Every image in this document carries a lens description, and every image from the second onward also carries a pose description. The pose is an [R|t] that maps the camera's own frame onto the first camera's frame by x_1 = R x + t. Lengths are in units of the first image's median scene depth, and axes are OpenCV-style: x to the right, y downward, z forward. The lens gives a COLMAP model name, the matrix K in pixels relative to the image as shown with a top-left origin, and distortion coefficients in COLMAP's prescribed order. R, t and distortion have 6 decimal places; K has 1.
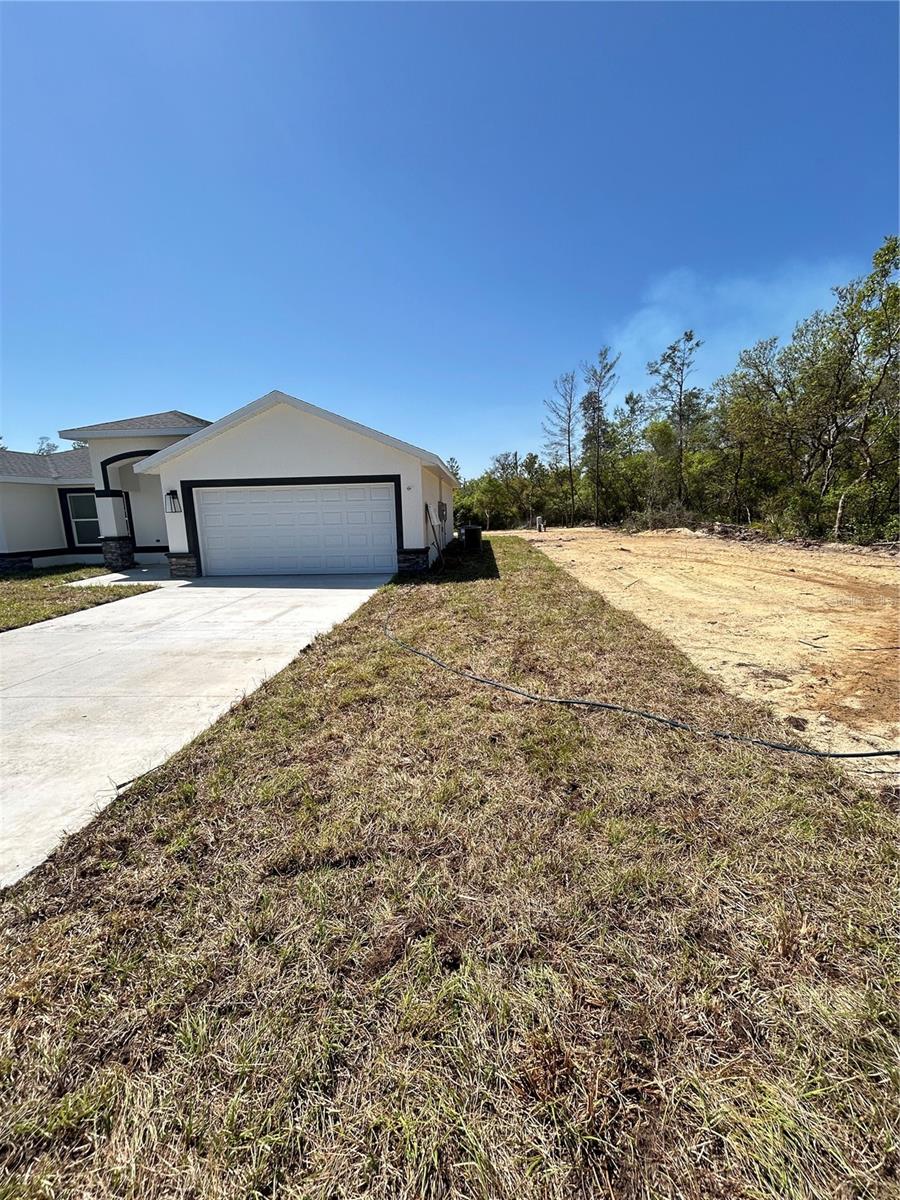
lens RADIAL K [[483.5, 0, 450.2], [0, 483.5, 606.4], [0, 0, 1]] dist [-0.000914, 0.000933]
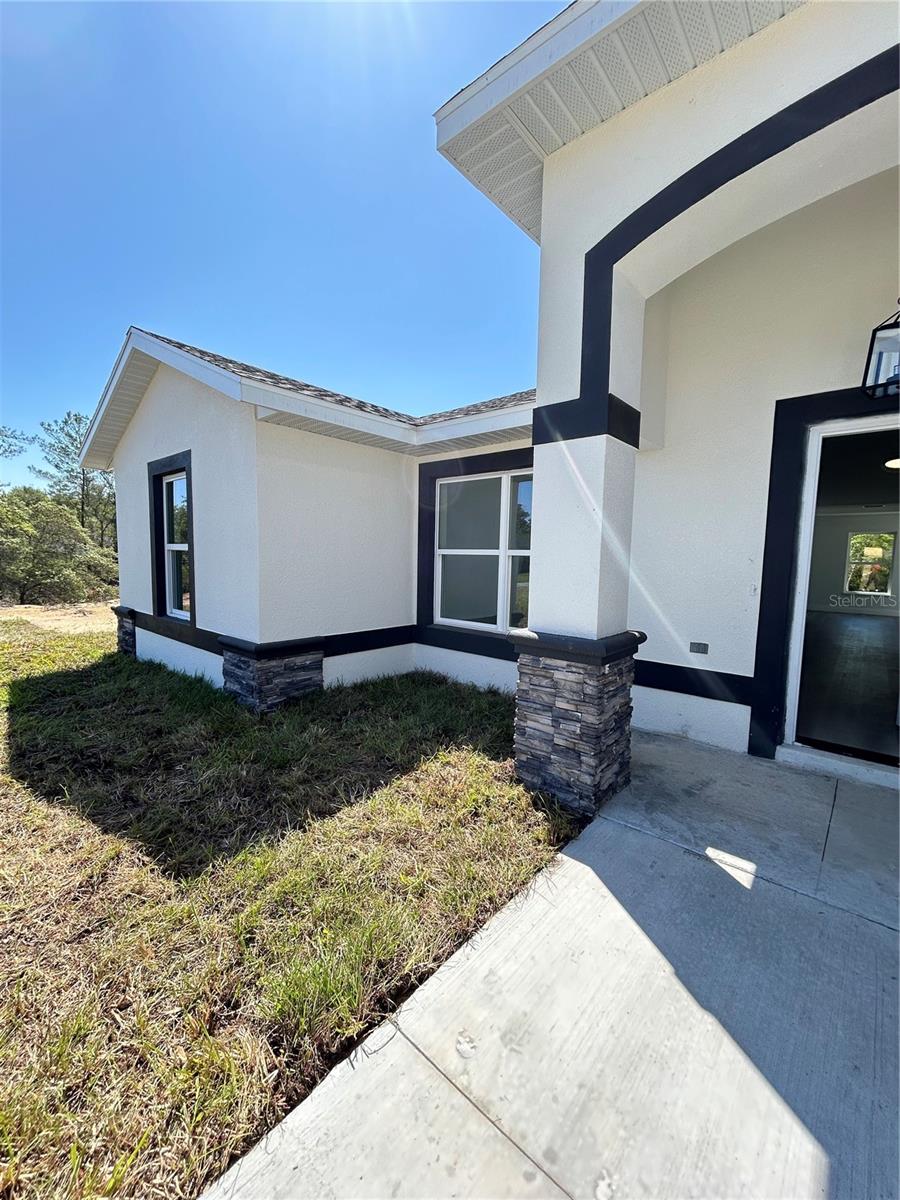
lens RADIAL K [[483.5, 0, 448.9], [0, 483.5, 605.0], [0, 0, 1]] dist [-0.000914, 0.000933]
pose [[0.790496, 0.101636, -0.603975, -0.598727], [-0.154599, 0.987314, -0.036200, -0.137882], [0.592634, 0.121990, 0.796181, 0.782112]]
